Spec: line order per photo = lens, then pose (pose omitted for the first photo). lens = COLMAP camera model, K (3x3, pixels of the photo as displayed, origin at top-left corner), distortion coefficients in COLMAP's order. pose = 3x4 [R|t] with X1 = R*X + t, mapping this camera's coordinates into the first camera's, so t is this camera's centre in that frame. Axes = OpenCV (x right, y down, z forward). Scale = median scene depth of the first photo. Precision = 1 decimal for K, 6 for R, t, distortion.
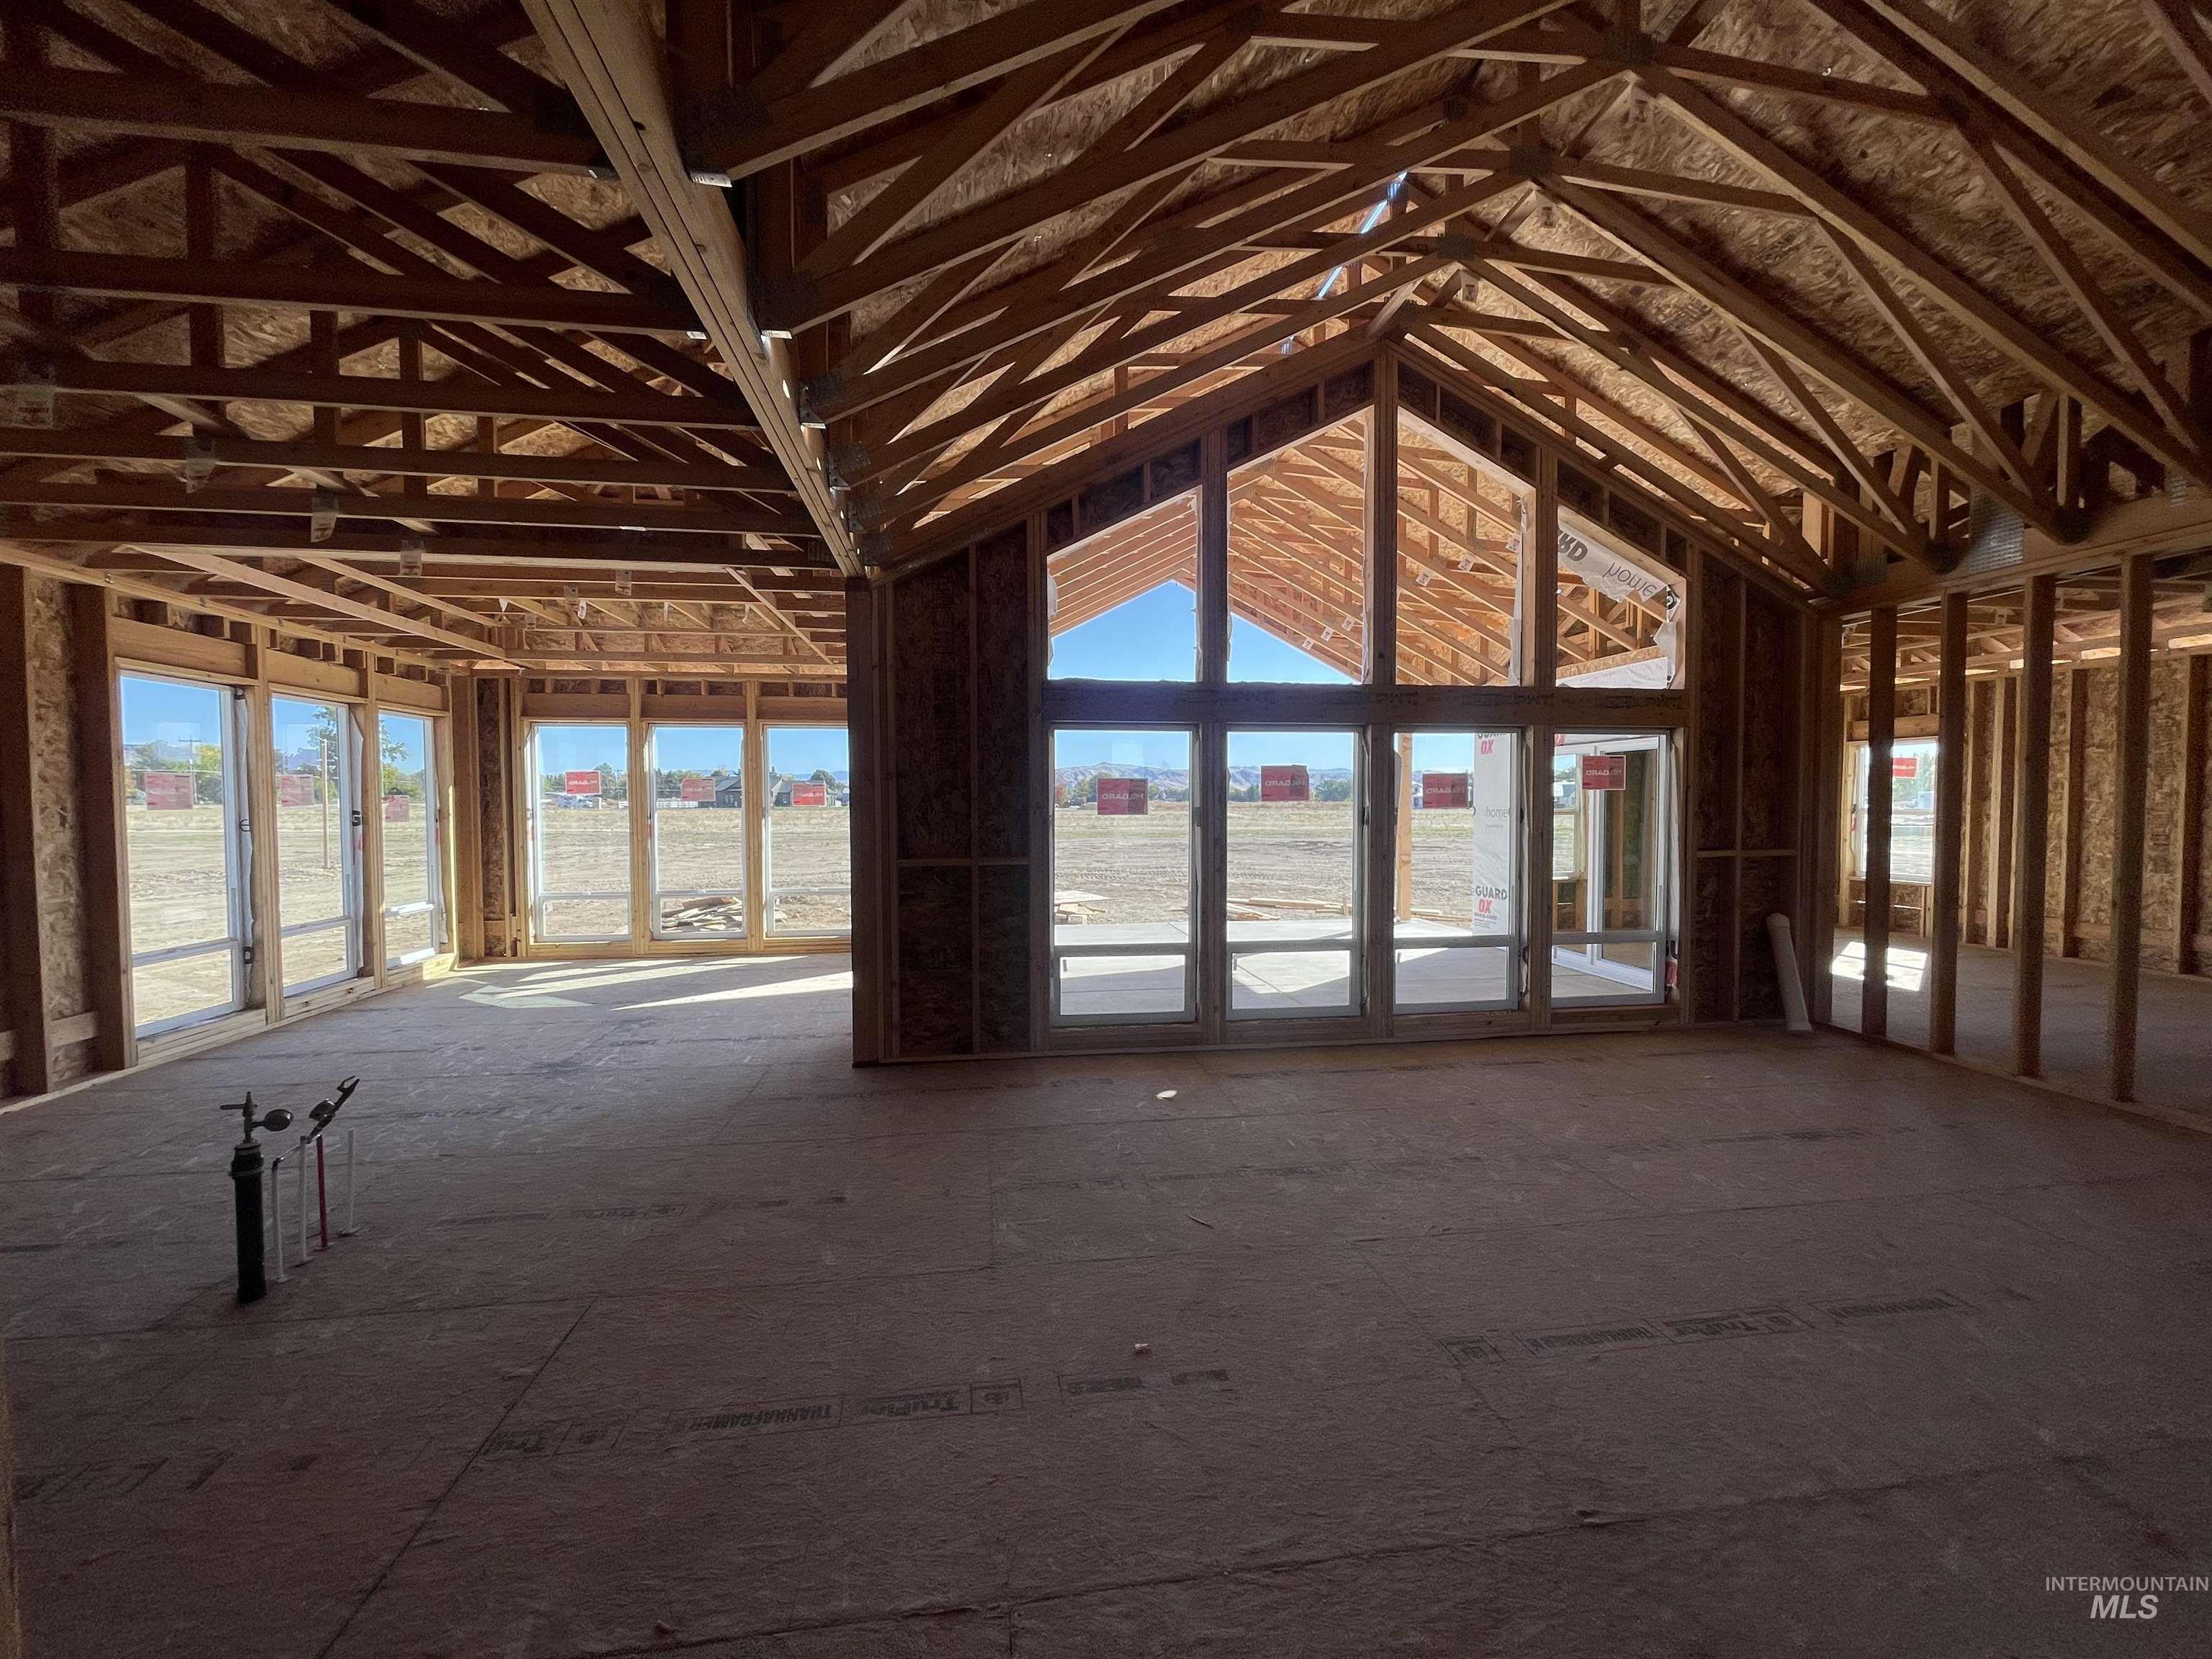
lens RADIAL K [[886.9, 0, 1113.1], [0, 886.9, 829.0], [0, 0, 1]] dist [0.000730, 0.000525]
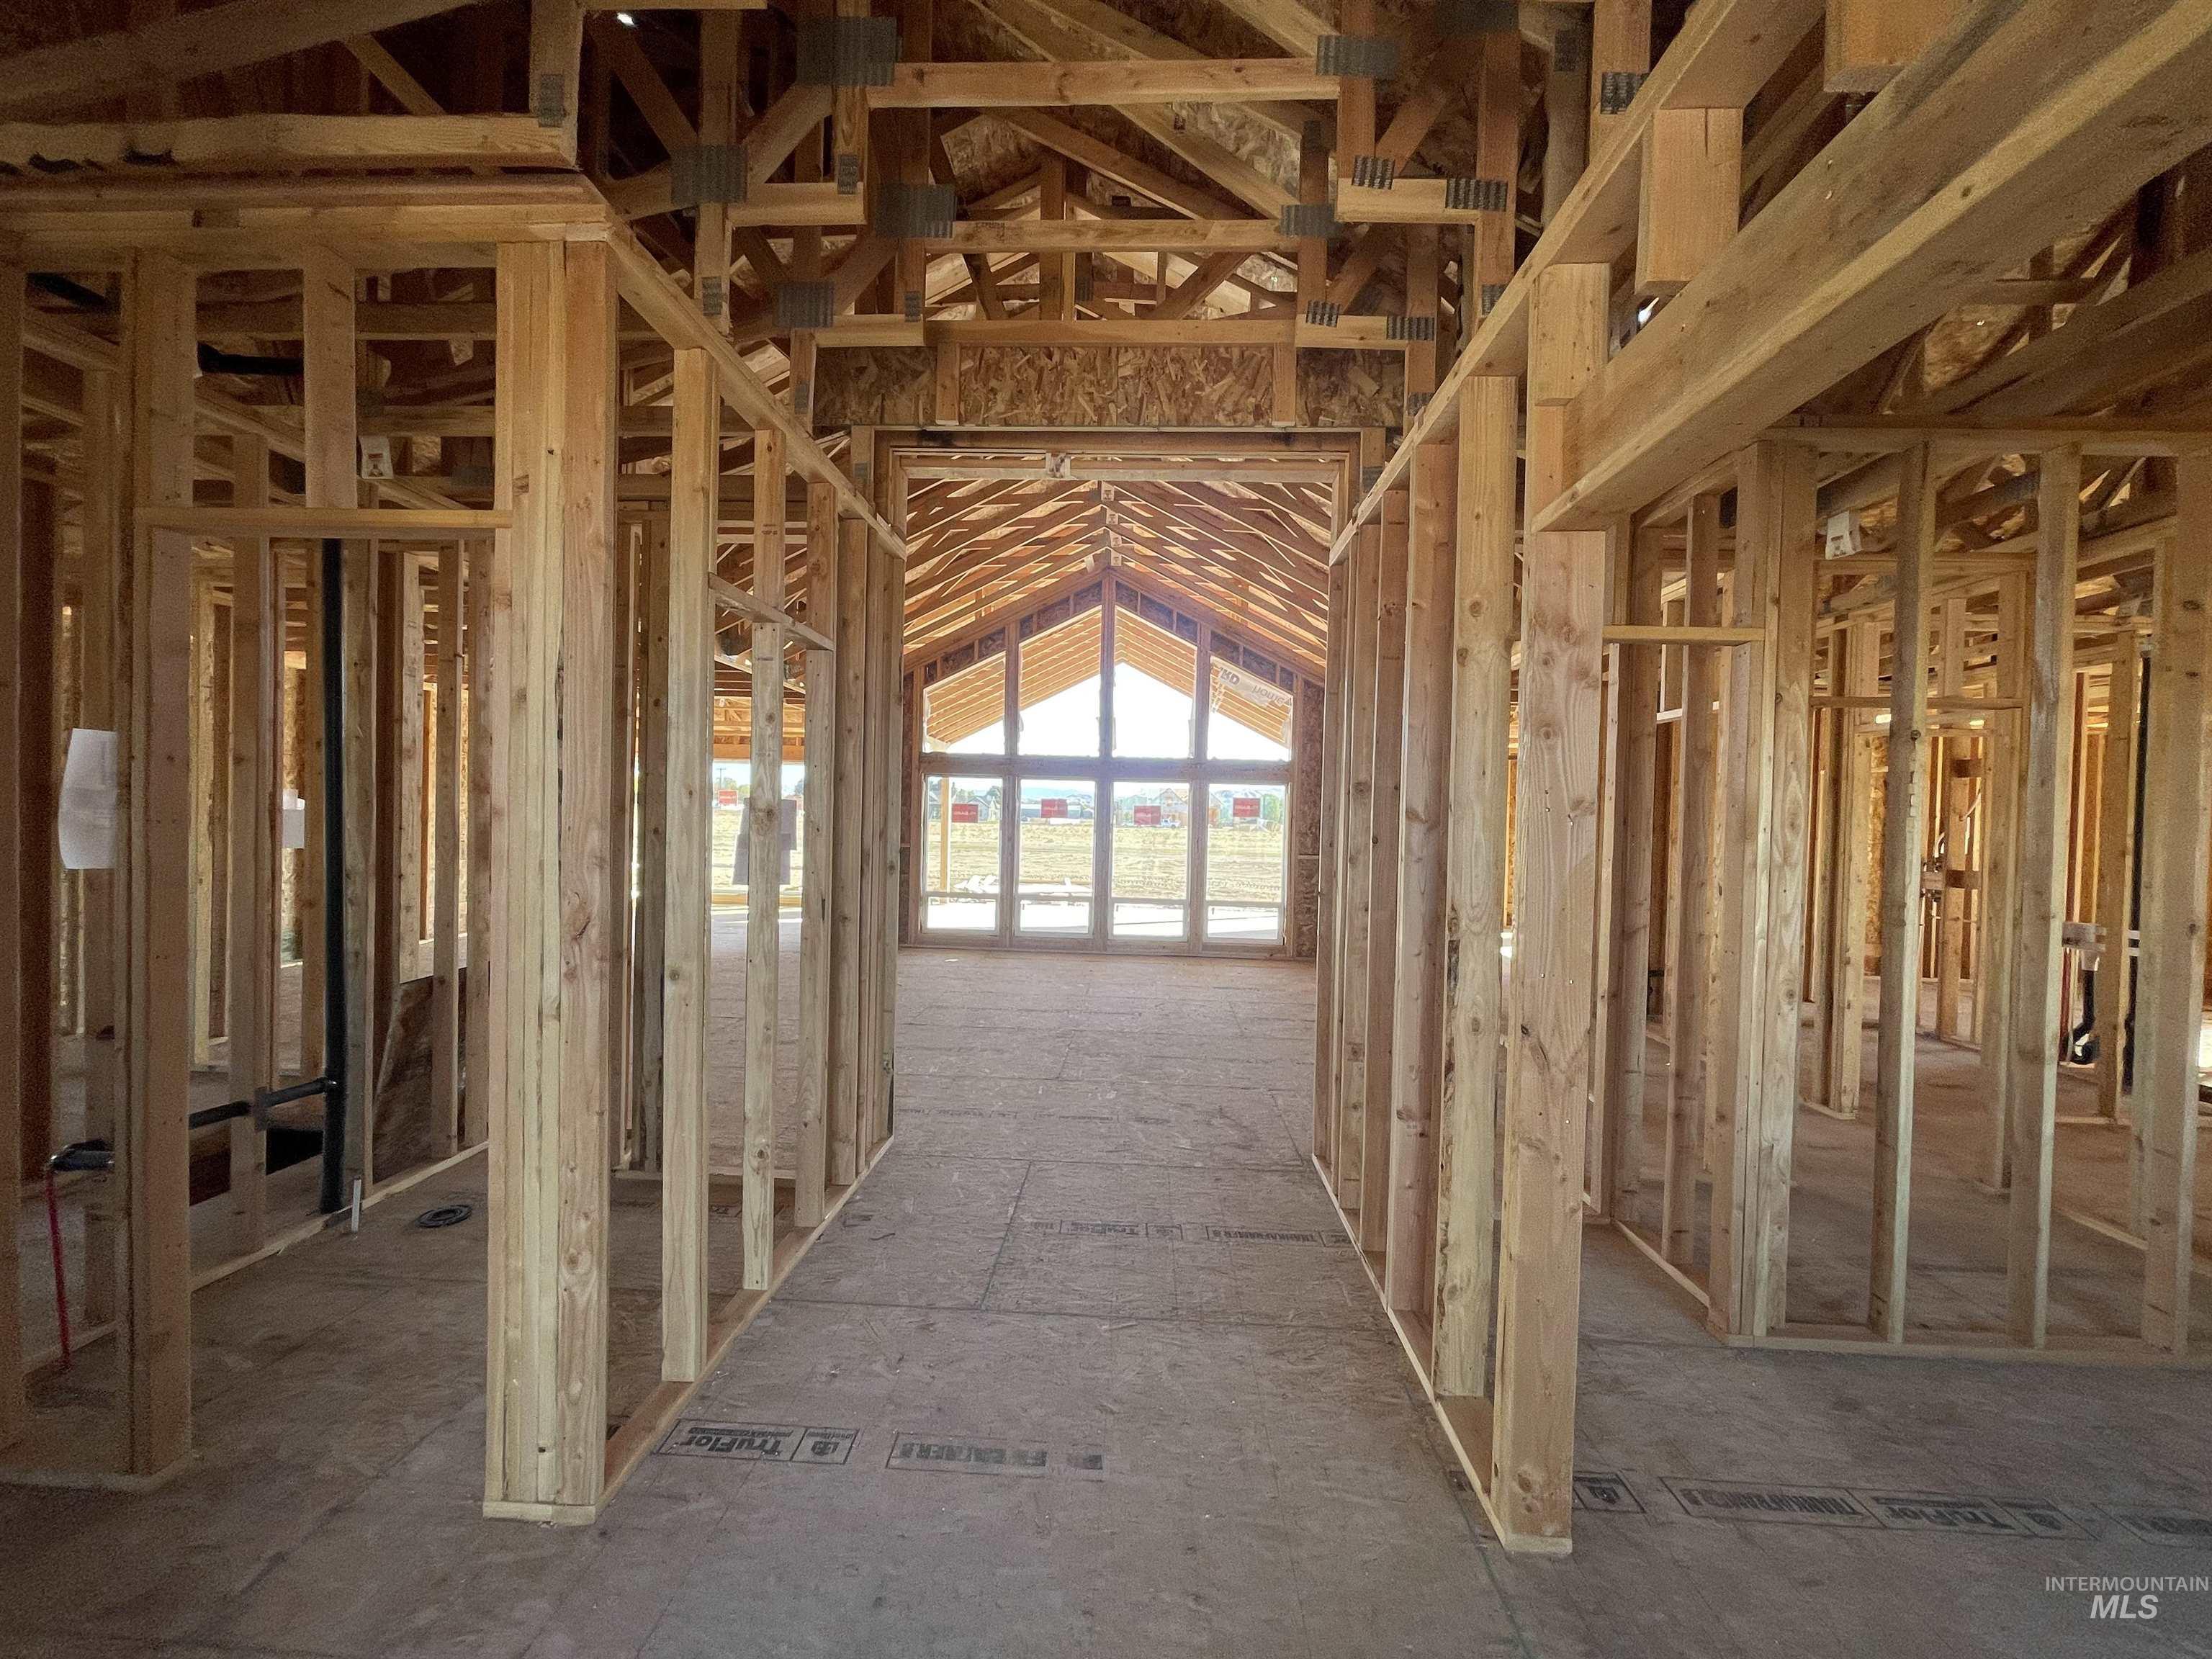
lens RADIAL K [[886.9, 0, 1086.1], [0, 886.9, 839.5], [0, 0, 1]] dist [0.000730, 0.000525]
pose [[0.977955, 0.035372, -0.205796, 0.615931], [-0.037737, 0.999259, -0.007574, 0.022374], [0.205376, 0.015173, 0.978566, -0.746245]]
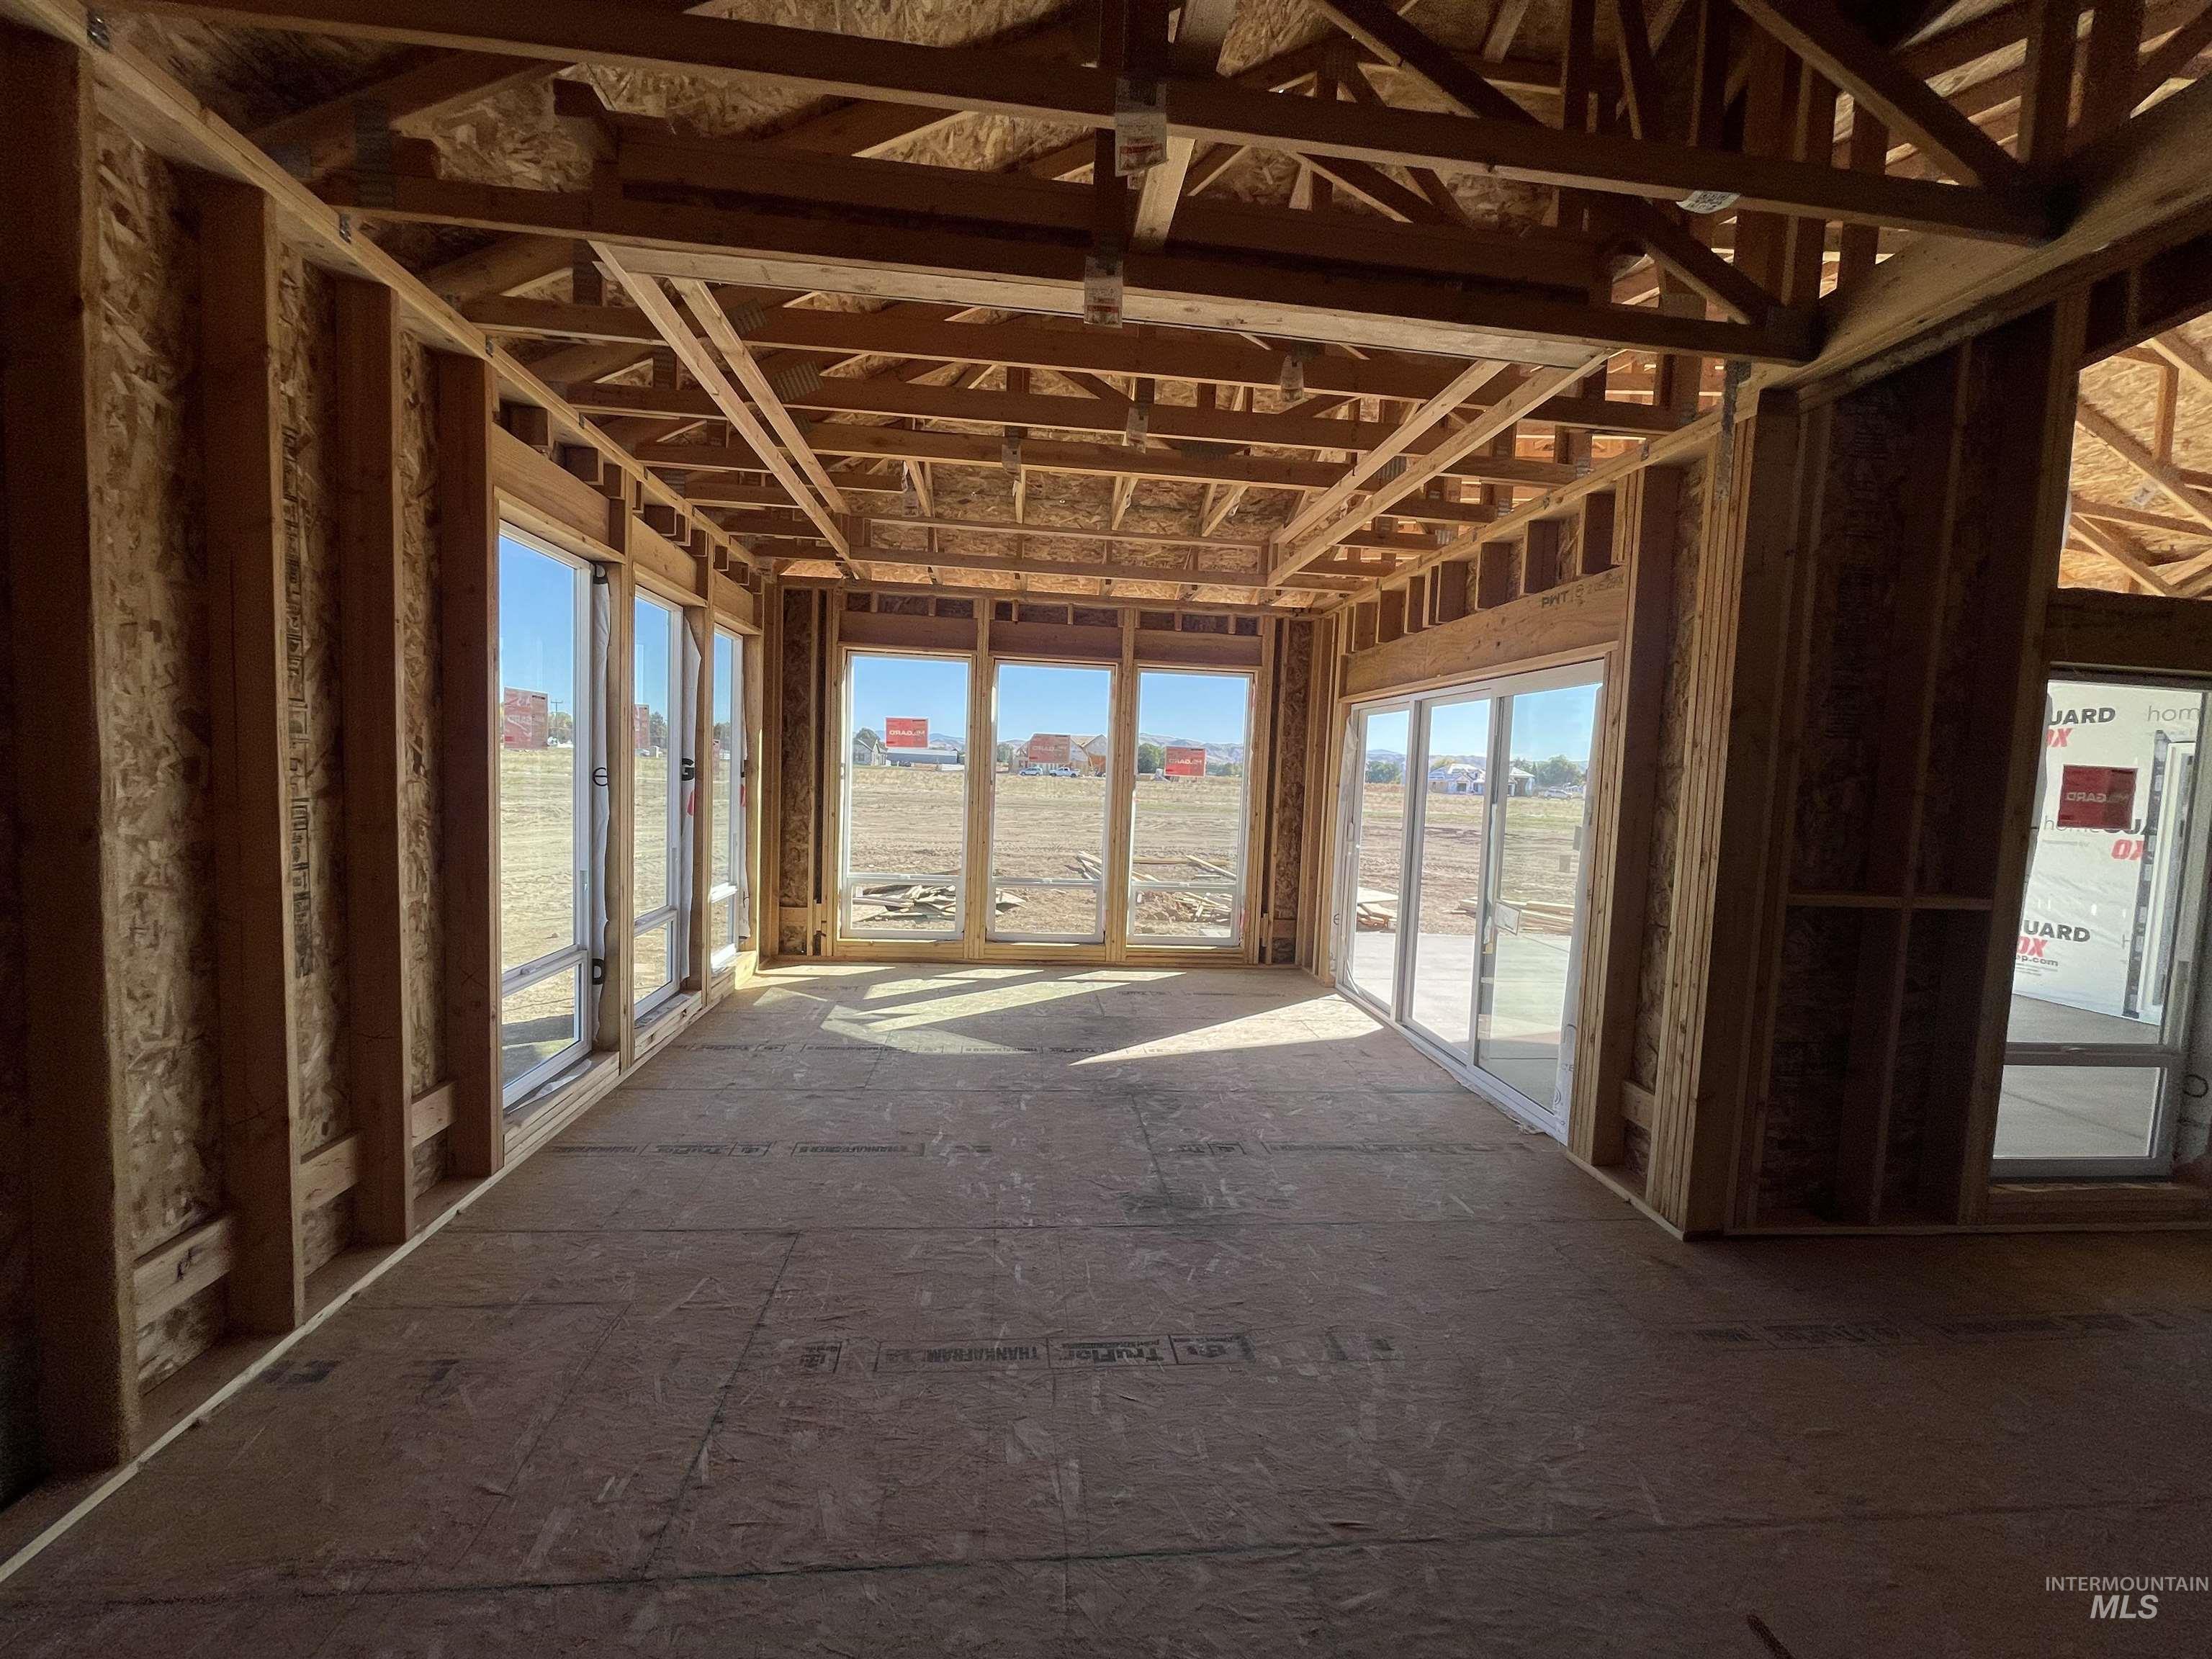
lens RADIAL K [[886.9, 0, 1121.7], [0, 886.9, 826.8], [0, 0, 1]] dist [0.000730, 0.000525]
pose [[0.998374, 0.047518, -0.031494, -0.582059], [-0.046544, 0.998436, 0.030955, -0.005321], [0.032916, -0.029439, 0.999024, 0.361384]]
